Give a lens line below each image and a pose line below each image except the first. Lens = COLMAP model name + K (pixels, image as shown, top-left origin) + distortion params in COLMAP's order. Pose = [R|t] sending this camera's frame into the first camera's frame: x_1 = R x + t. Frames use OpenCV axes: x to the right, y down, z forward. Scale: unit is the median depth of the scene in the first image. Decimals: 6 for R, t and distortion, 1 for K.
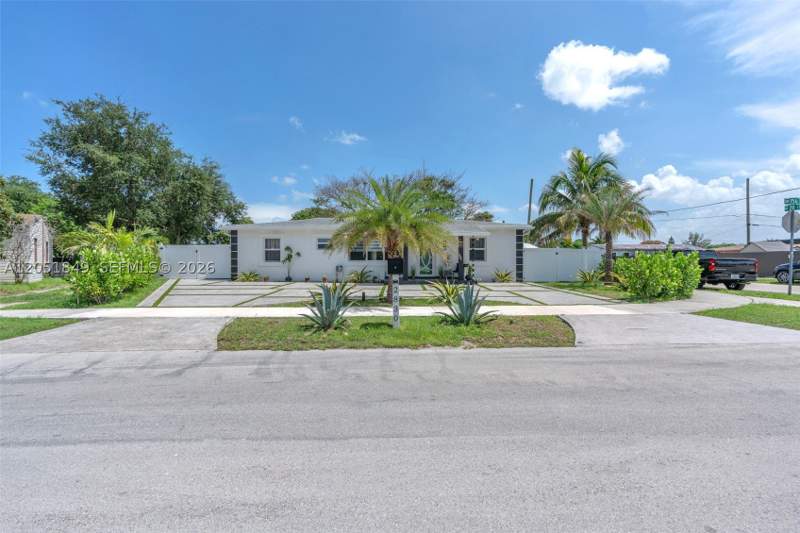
lens RADIAL K [[369.9, 0, 405.0], [0, 369.9, 266.0], [0, 0, 1]] dist [-0.001126, 0.000134]
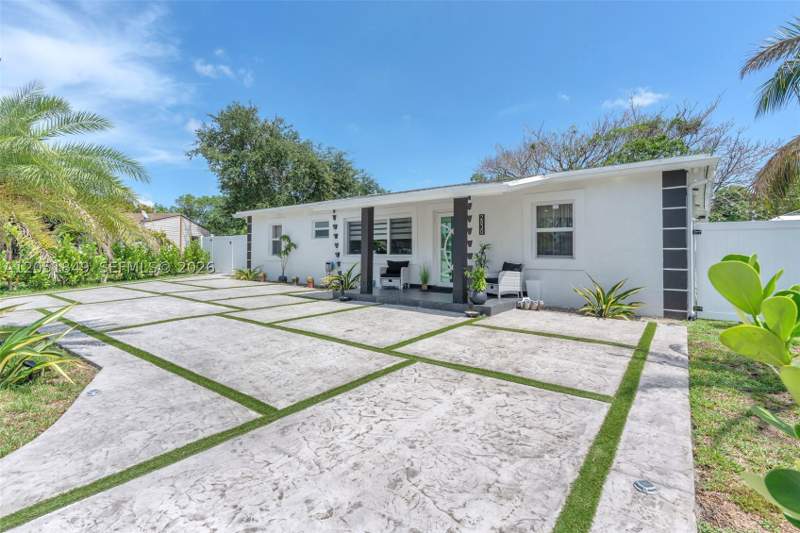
lens RADIAL K [[374.6, 0, 398.2], [0, 374.6, 248.4], [0, 0, 1]] dist [-0.001324, -0.000008]
pose [[0.779655, -0.002267, -0.626205, 0.325637], [-0.012063, 0.999754, -0.018638, -0.014102], [0.626093, 0.022086, 0.779436, 0.550113]]
